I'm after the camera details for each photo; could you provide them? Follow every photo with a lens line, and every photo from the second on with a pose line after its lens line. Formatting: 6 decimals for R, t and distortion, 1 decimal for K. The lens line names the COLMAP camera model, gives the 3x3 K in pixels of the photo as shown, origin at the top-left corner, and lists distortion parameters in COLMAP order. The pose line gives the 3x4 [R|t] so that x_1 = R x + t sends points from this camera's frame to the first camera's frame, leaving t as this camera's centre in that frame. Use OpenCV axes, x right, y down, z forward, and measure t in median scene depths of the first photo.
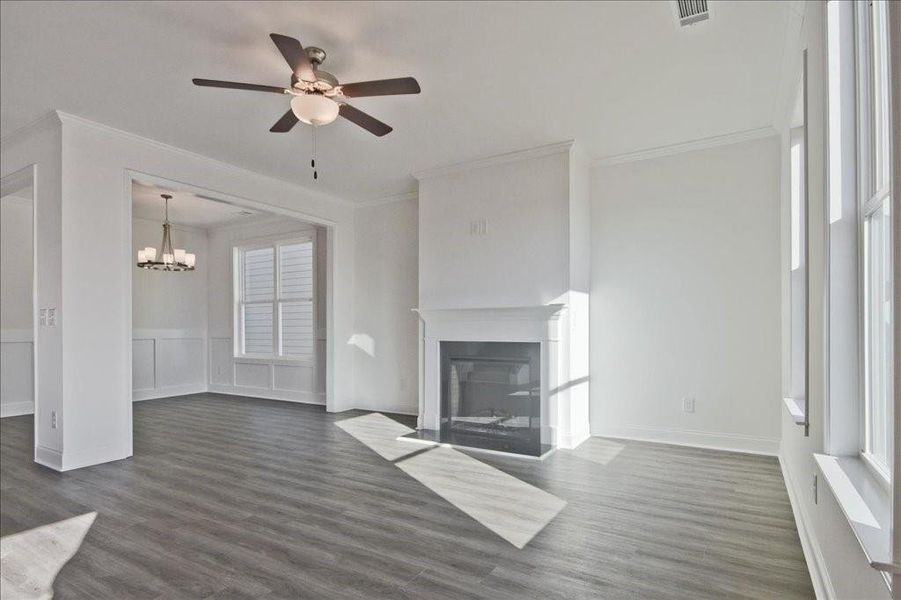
lens RADIAL K [[486.3, 0, 441.1], [0, 486.3, 329.4], [0, 0, 1]] dist [-0.001898, -0.000545]
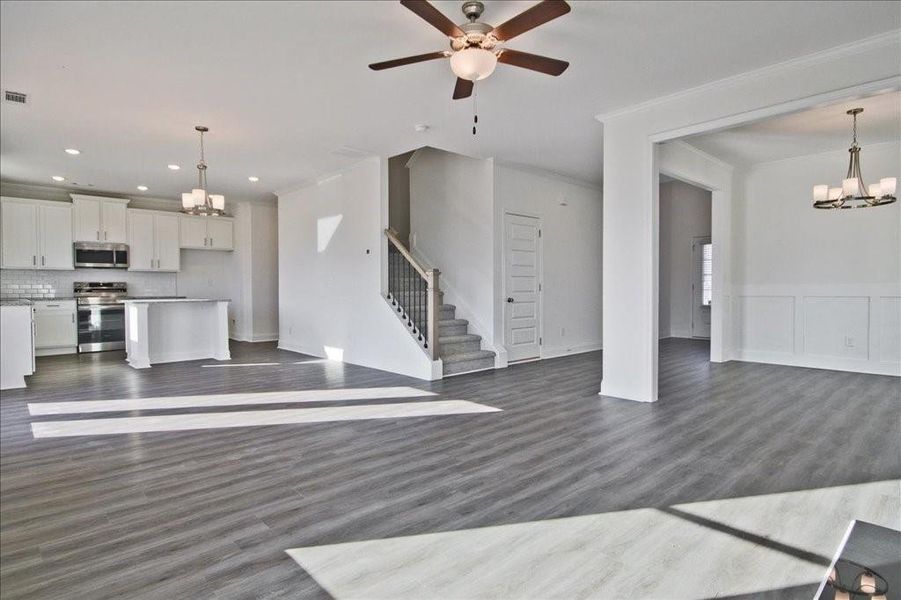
lens RADIAL K [[485.0, 0, 450.5], [0, 485.0, 300.0], [0, 0, 1]] dist [-0.000457, 0.000696]
pose [[-0.254758, 0.032468, -0.966460, 0.590058], [0.002441, 0.999455, 0.032933, -0.003877], [0.967002, 0.006030, -0.254698, 0.987043]]
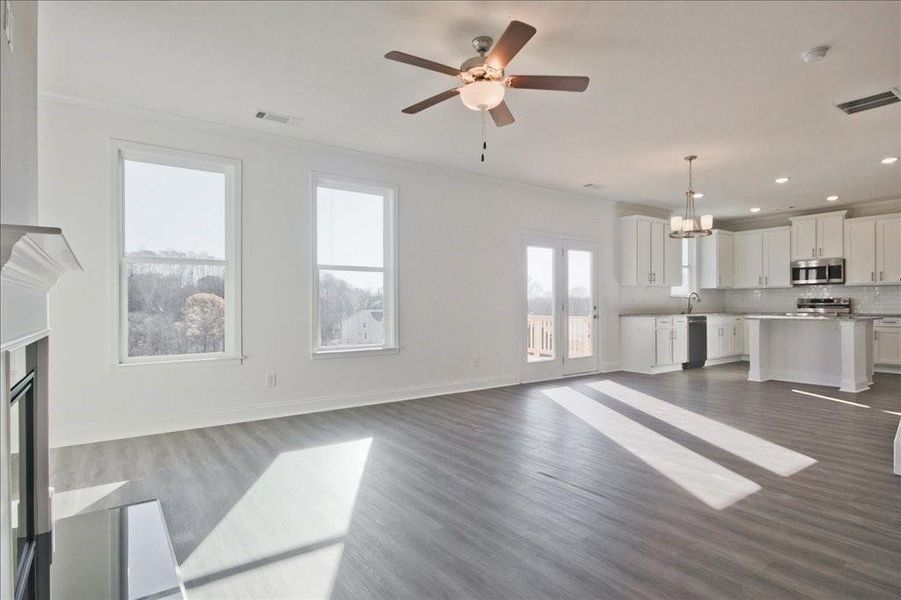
lens RADIAL K [[476.8, 0, 439.6], [0, 476.8, 302.3], [0, 0, 1]] dist [0.001599, 0.000951]
pose [[-0.921274, 0.013220, 0.388688, -0.463068], [0.011253, 0.999910, -0.007336, -0.001249], [-0.388750, -0.002384, -0.921340, 1.617130]]
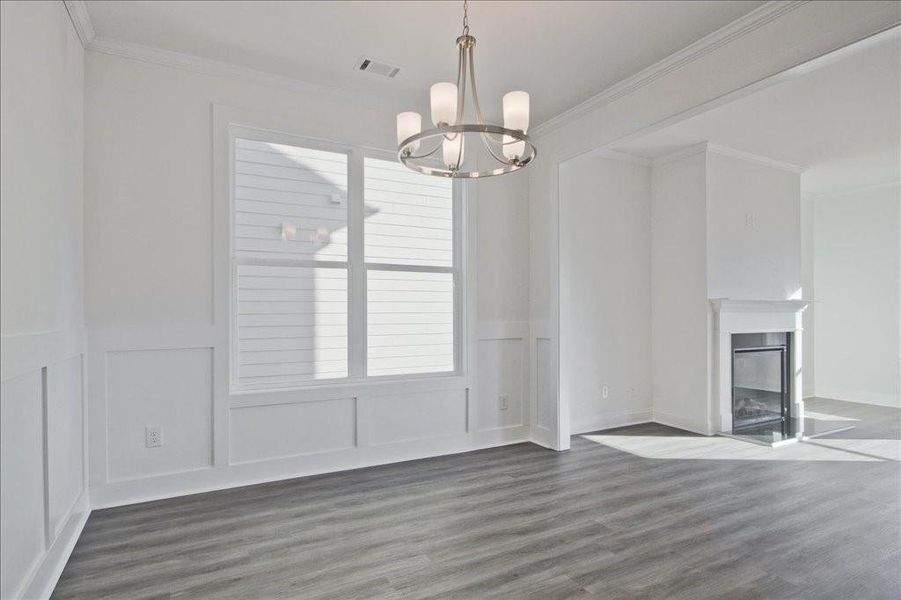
lens RADIAL K [[474.7, 0, 440.3], [0, 474.7, 320.5], [0, 0, 1]] dist [-0.001930, -0.000791]
pose [[0.497553, -0.011989, 0.867351, -1.485588], [0.002203, 0.999919, 0.012557, -0.019575], [-0.867431, -0.004337, 0.497539, 1.443589]]
